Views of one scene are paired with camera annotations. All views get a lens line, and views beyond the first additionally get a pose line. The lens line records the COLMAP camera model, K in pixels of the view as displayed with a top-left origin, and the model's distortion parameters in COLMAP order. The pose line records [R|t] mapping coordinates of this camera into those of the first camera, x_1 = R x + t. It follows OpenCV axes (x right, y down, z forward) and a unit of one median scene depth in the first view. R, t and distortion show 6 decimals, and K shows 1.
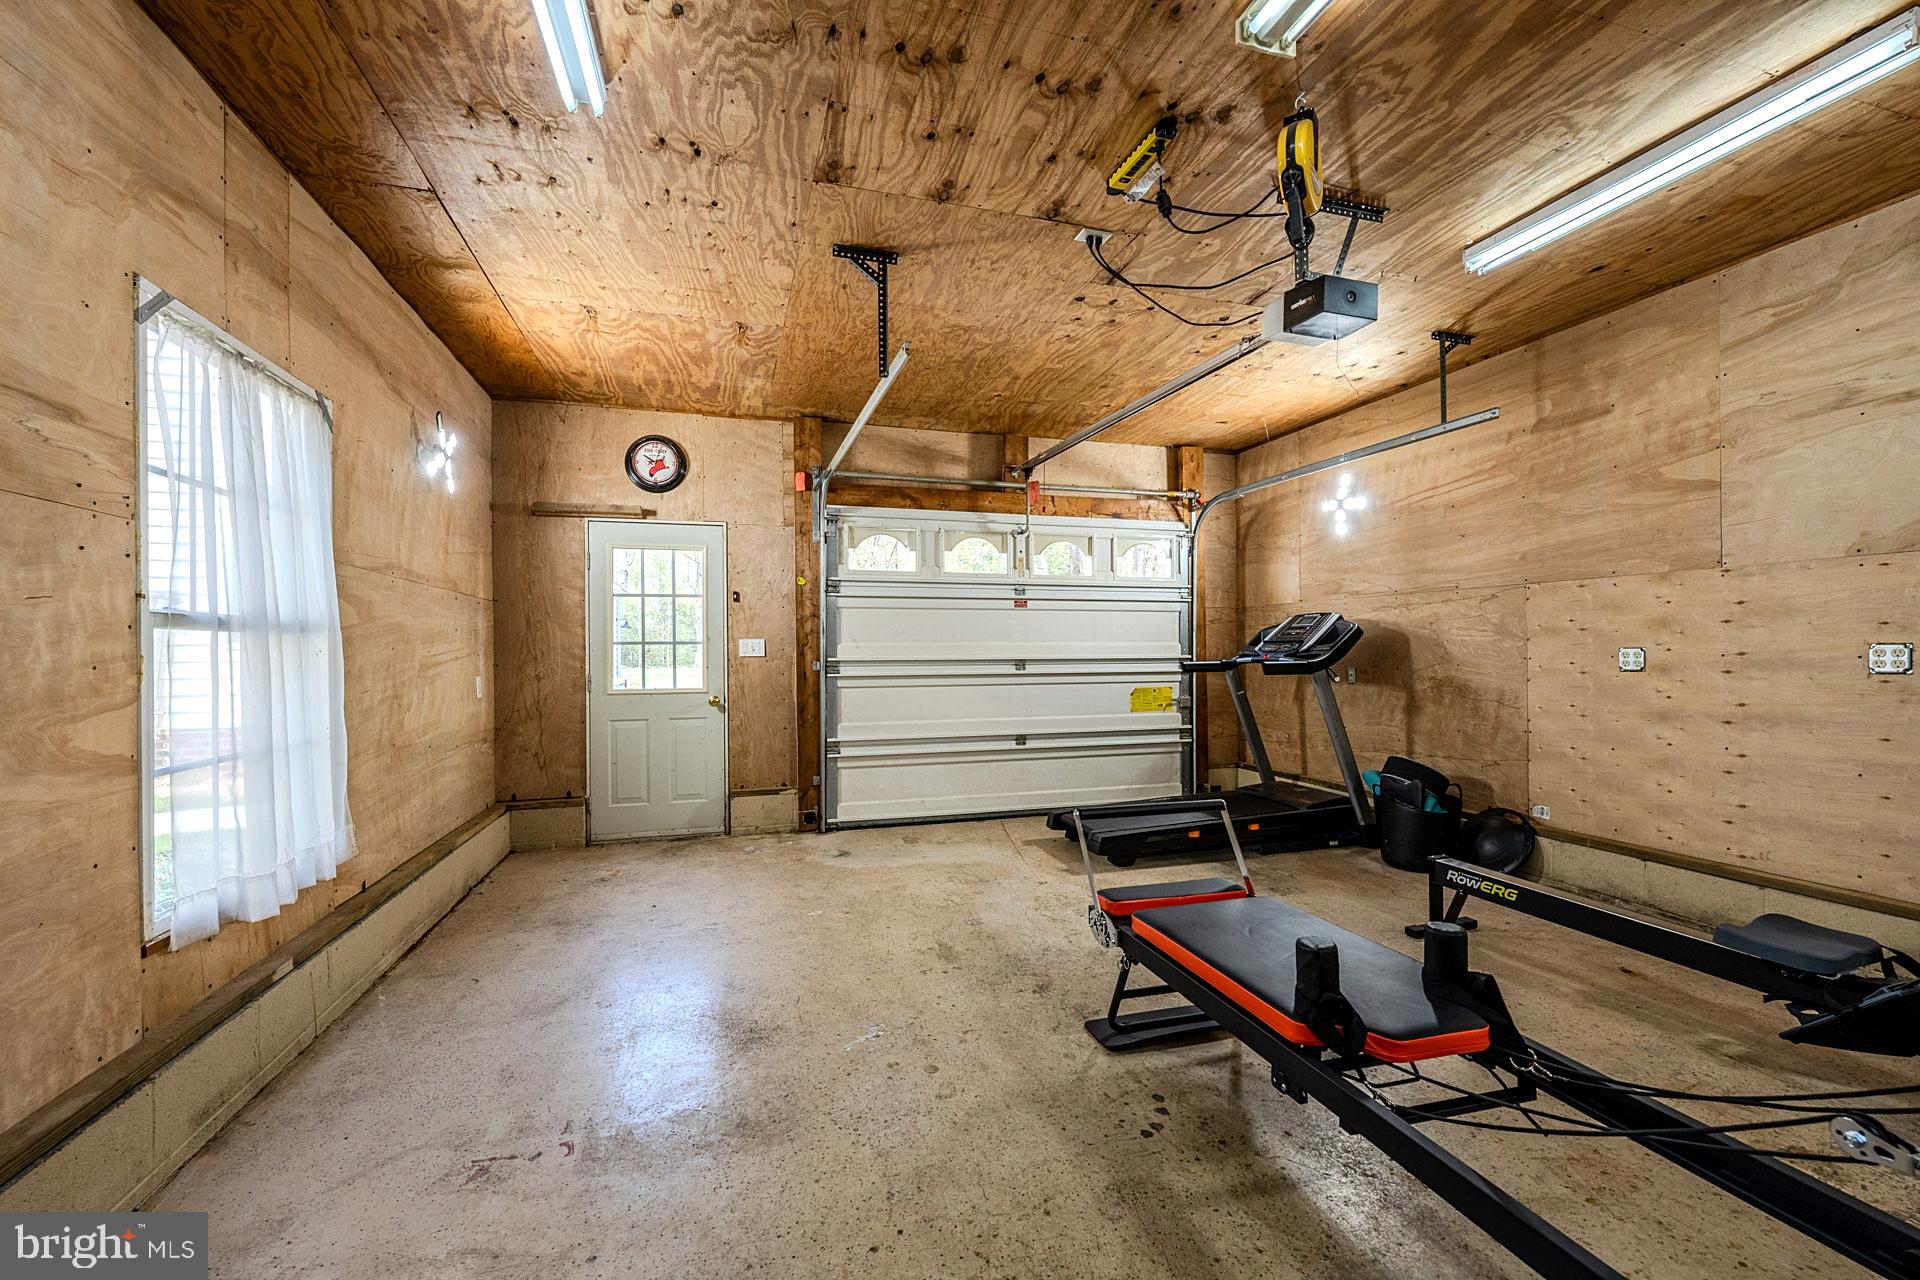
lens RADIAL K [[767.1, 0, 954.8], [0, 767.1, 647.8], [0, 0, 1]] dist [0.002469, 0.000137]
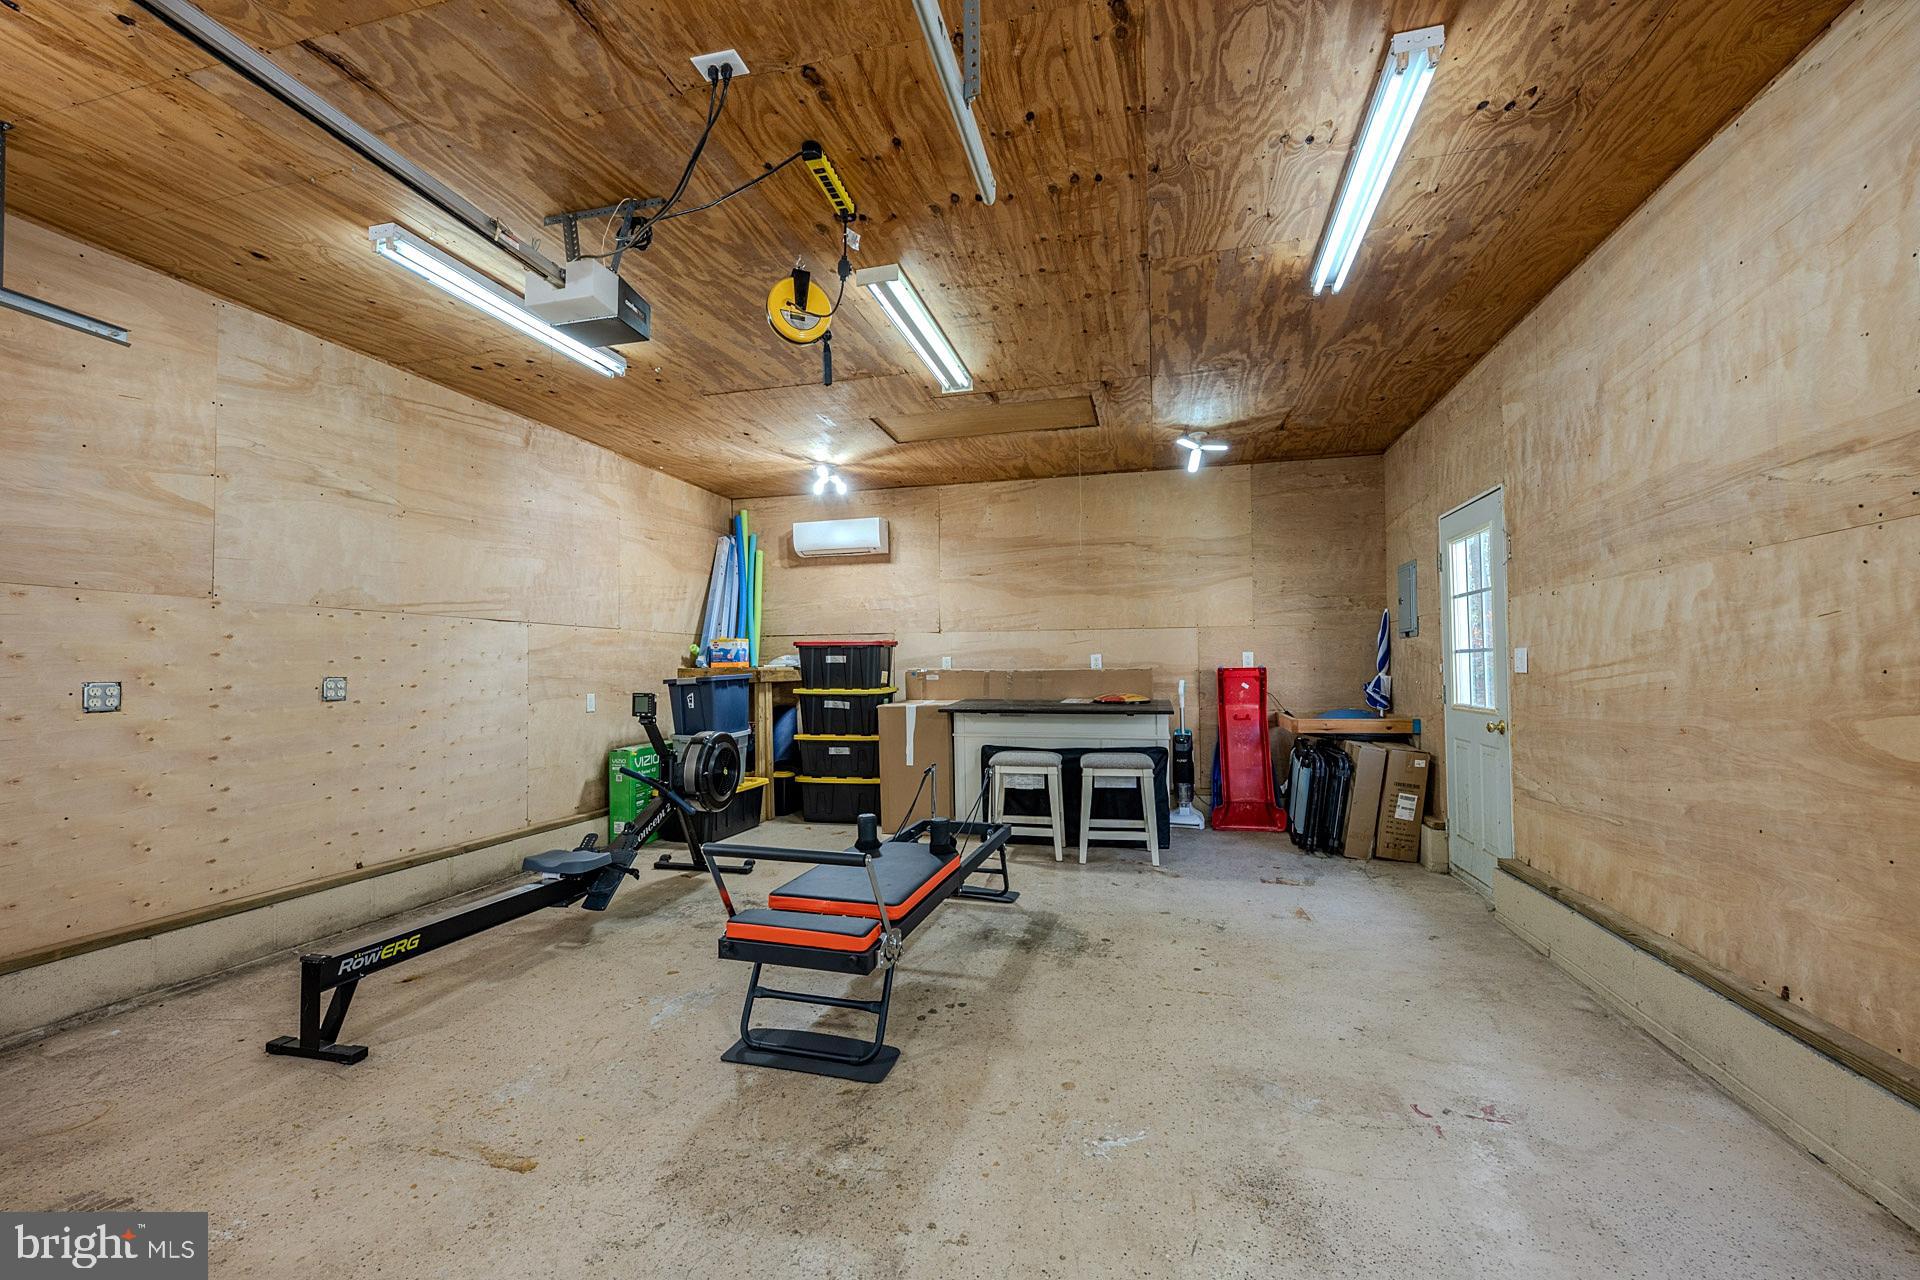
lens RADIAL K [[767.1, 0, 954.6], [0, 767.1, 649.4], [0, 0, 1]] dist [0.002469, 0.000137]
pose [[-0.850577, 0.031603, 0.524900, -0.406746], [0.013109, 0.999157, -0.038913, 0.012648], [-0.525687, -0.026218, -0.850274, 1.759376]]
